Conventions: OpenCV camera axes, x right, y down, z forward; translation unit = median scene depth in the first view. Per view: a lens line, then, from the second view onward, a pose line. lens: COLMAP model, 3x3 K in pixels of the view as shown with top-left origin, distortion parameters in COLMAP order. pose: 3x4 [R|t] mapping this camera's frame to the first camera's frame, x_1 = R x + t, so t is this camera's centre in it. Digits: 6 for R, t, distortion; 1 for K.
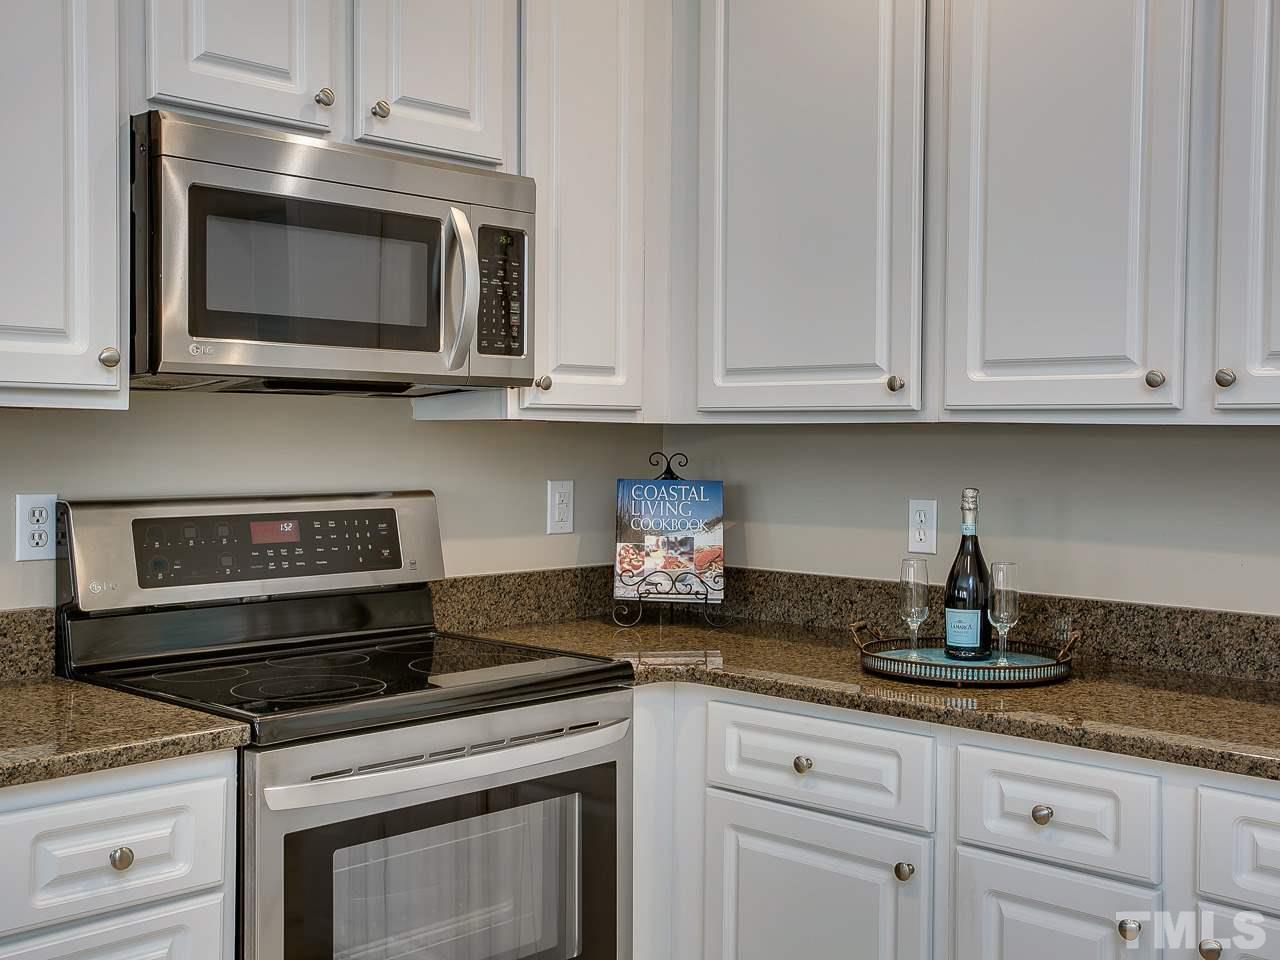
lens RADIAL K [[1475.0, 0, 655.8], [0, 1475.0, 476.0], [0, 0, 1]] dist [0.021682, 0.031359]
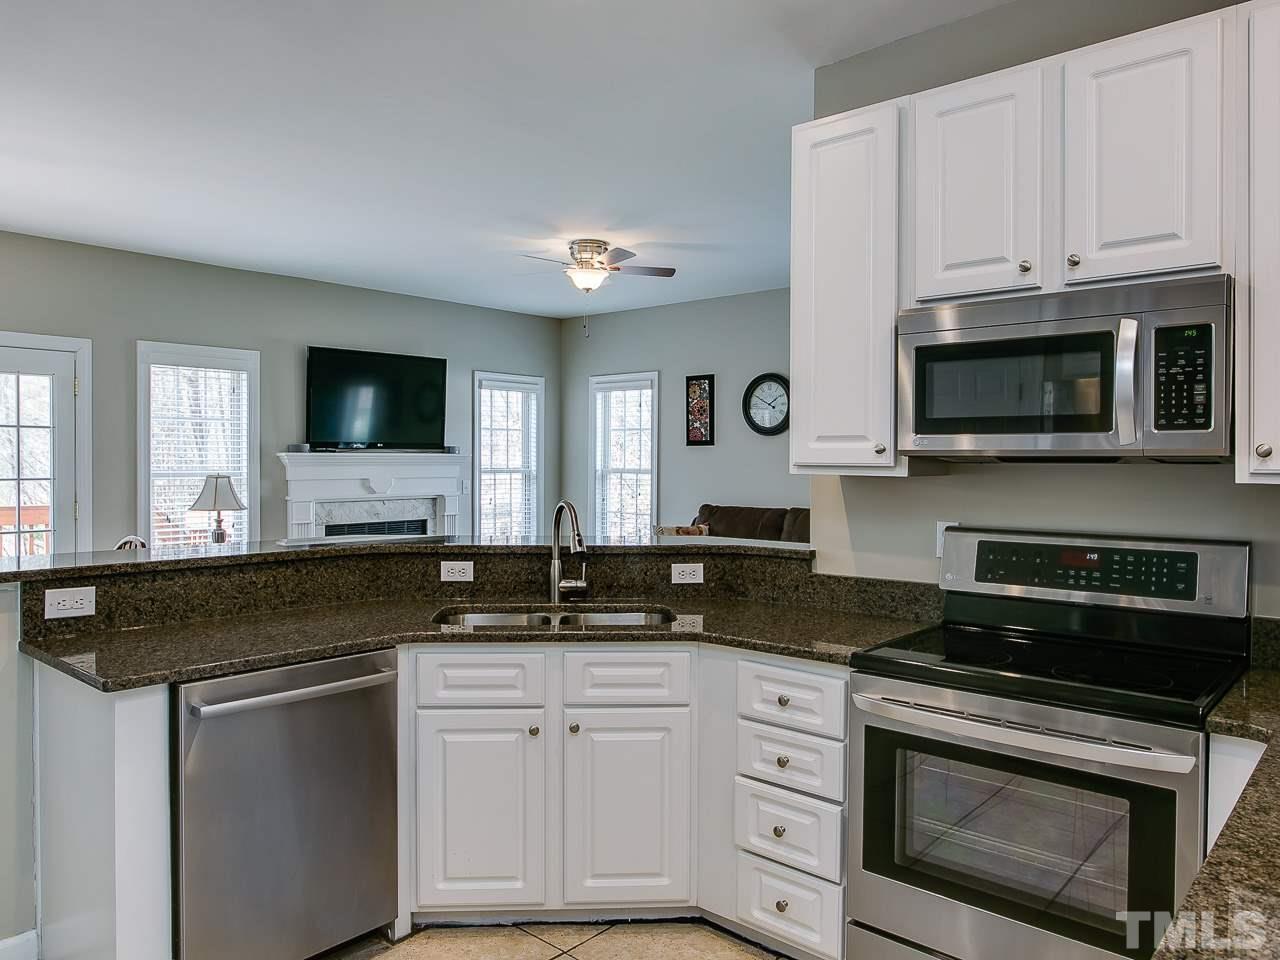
lens RADIAL K [[927.2, 0, 640.0], [0, 927.2, 480.0], [0, 0, 1]] dist [-0.001122, 0.001711]
pose [[0.045411, 0.013034, -0.998883, 0.628351], [-0.035358, 0.999309, 0.011432, -0.034364], [0.998342, 0.034800, 0.045840, 0.526223]]
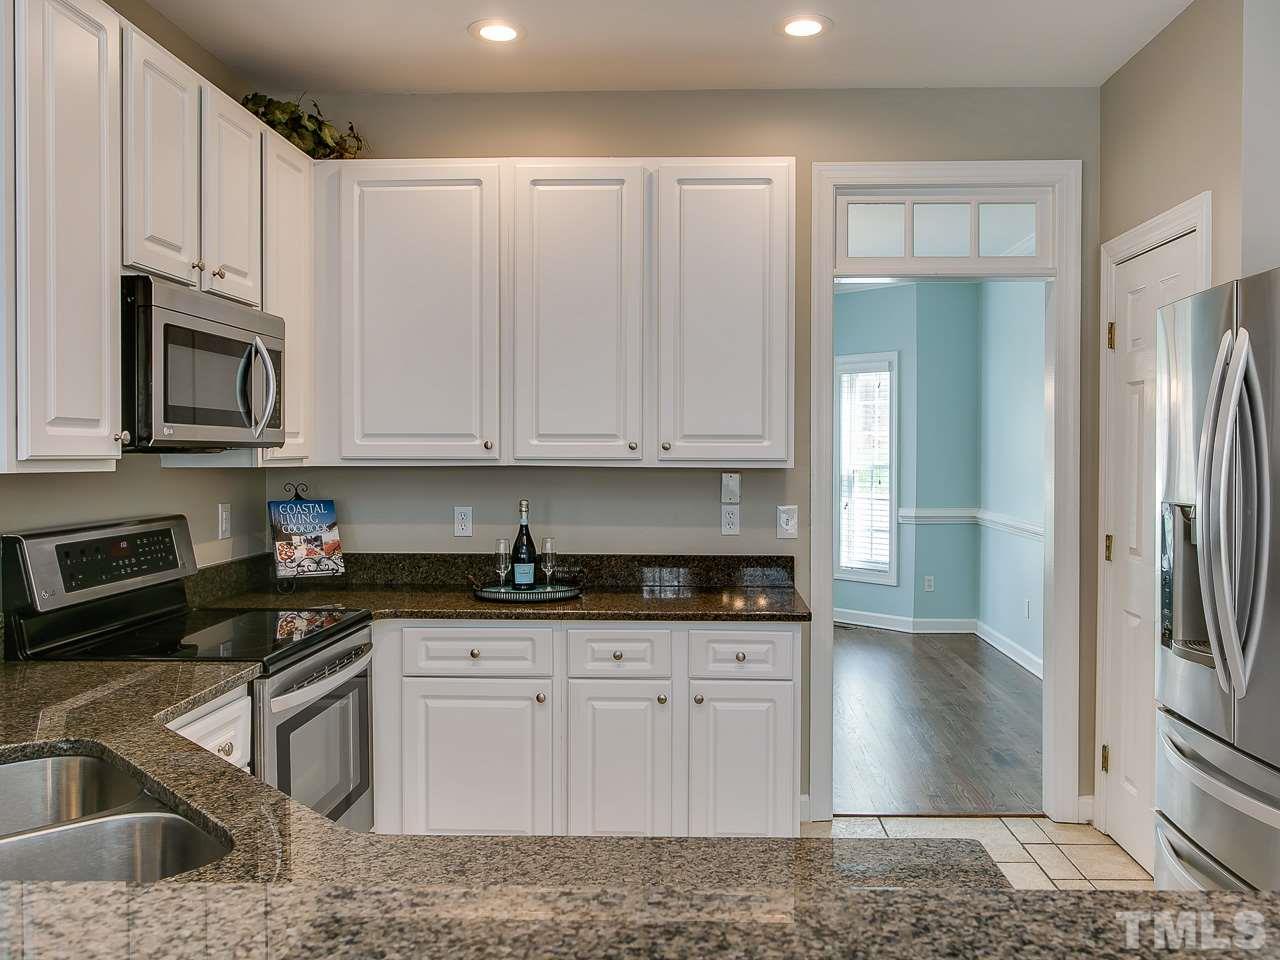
lens RADIAL K [[1041.0, 0, 676.4], [0, 1041.0, 466.0], [0, 0, 1]] dist [-0.010279, -0.002803]
pose [[0.748903, -0.016996, 0.662461, -0.527243], [0.023077, 0.999734, -0.000440, -0.030385], [-0.662277, 0.015617, 0.749096, -0.135043]]
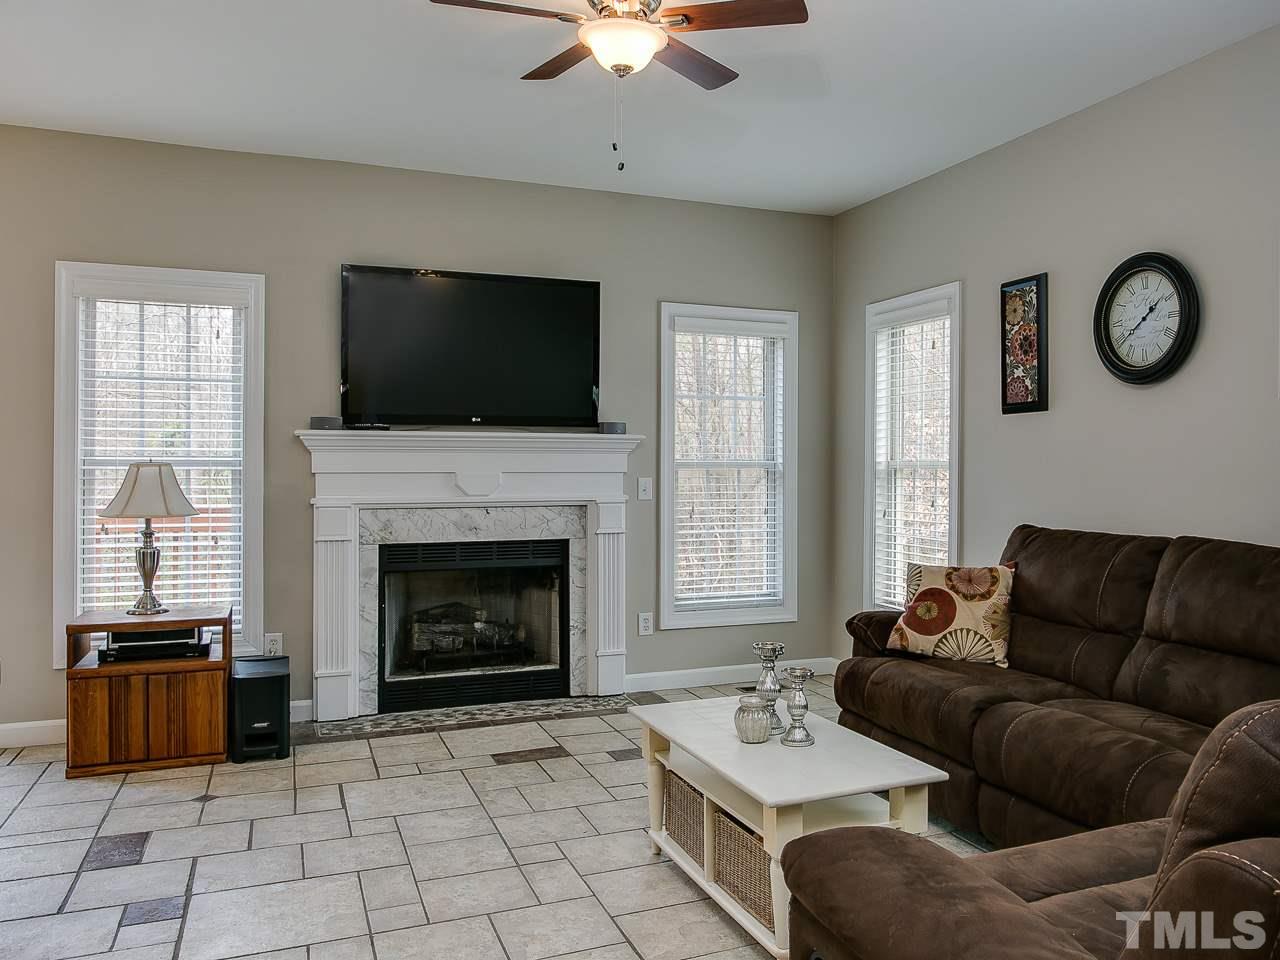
lens RADIAL K [[1039.9, 0, 739.5], [0, 1039.9, 473.0], [0, 0, 1]] dist [-0.005554, -0.002594]
pose [[-0.380171, -0.005387, -0.924900, -0.459223], [-0.035565, 0.999329, 0.008798, -0.015345], [0.924232, 0.036239, -0.380108, 1.037244]]
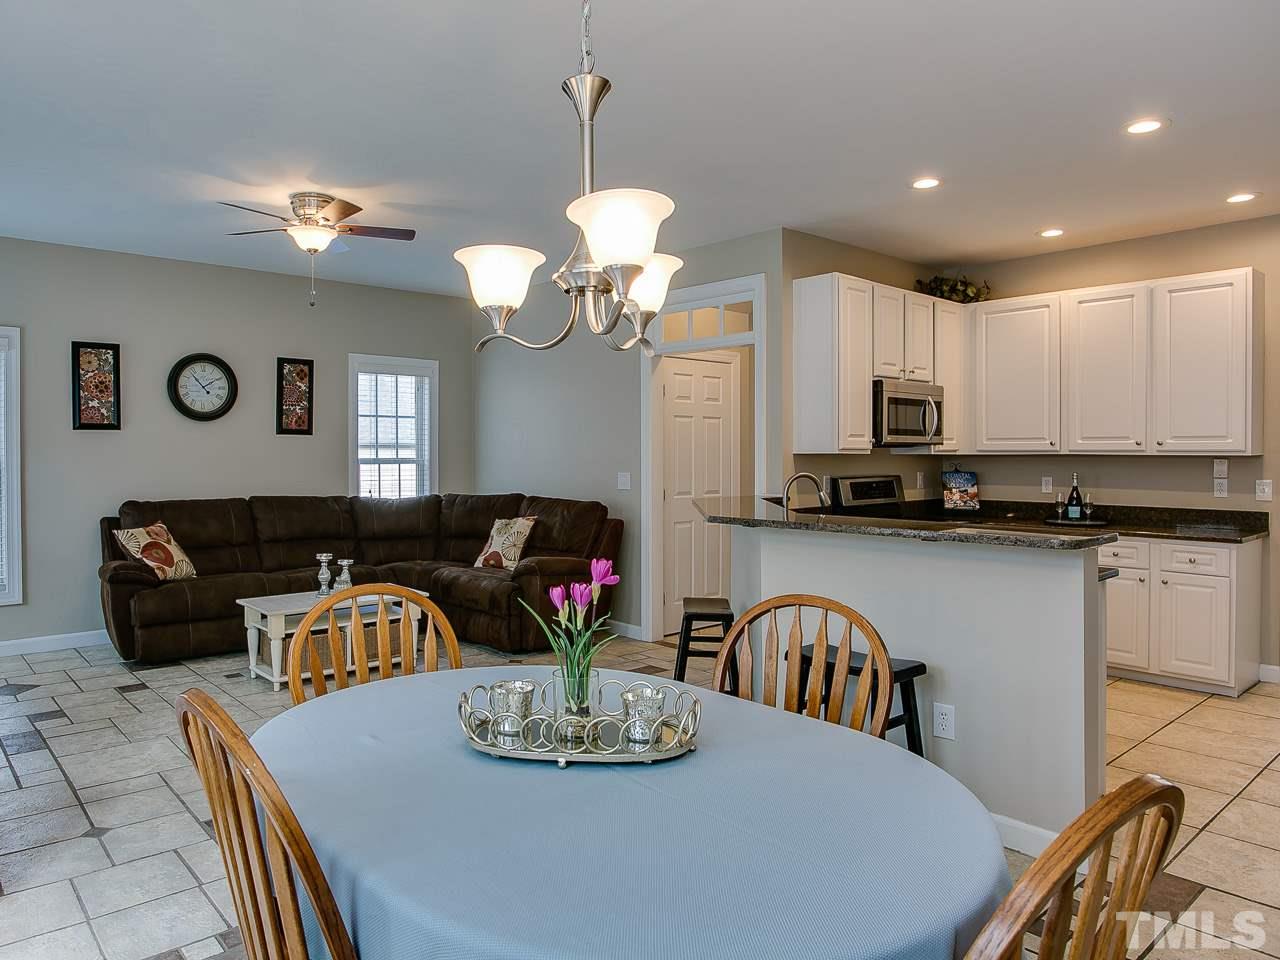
lens RADIAL K [[845.1, 0, 613.7], [0, 845.1, 459.2], [0, 0, 1]] dist [-0.002282, -0.001411]
pose [[0.996588, -0.008229, -0.082122, -0.719022], [0.006658, 0.999790, -0.019385, 0.007631], [0.082264, 0.018772, 0.996434, -1.099540]]
